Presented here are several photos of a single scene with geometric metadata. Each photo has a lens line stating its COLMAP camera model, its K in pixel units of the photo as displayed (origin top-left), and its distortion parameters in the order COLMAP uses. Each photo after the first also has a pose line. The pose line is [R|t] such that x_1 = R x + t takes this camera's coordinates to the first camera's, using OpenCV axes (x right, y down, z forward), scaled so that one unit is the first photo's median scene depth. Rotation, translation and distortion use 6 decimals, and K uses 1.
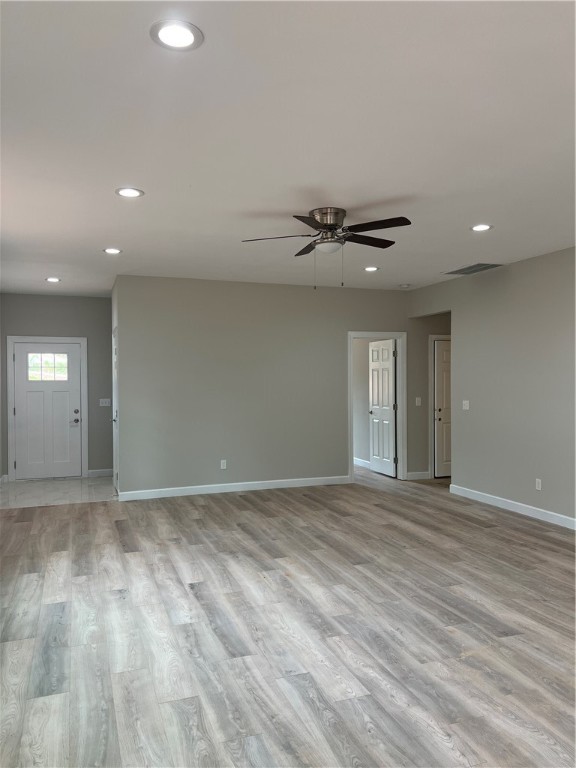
lens RADIAL K [[579.0, 0, 280.6], [0, 579.0, 388.6], [0, 0, 1]] dist [0.065633, -0.083719]
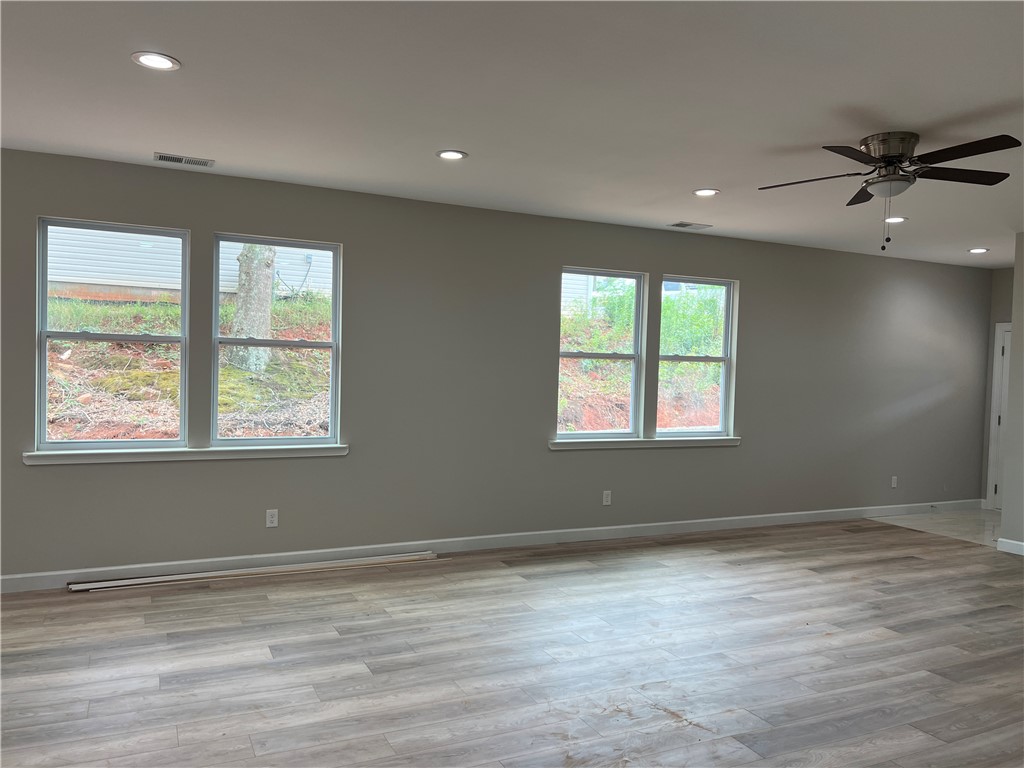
lens RADIAL K [[758.3, 0, 510.0], [0, 758.3, 323.8], [0, 0, 1]] dist [0.120708, -0.119821]
pose [[0.113584, -0.044480, -0.992532, 0.872068], [-0.042607, 0.997860, -0.049595, -0.015773], [0.992614, 0.047922, 0.111446, 0.393391]]
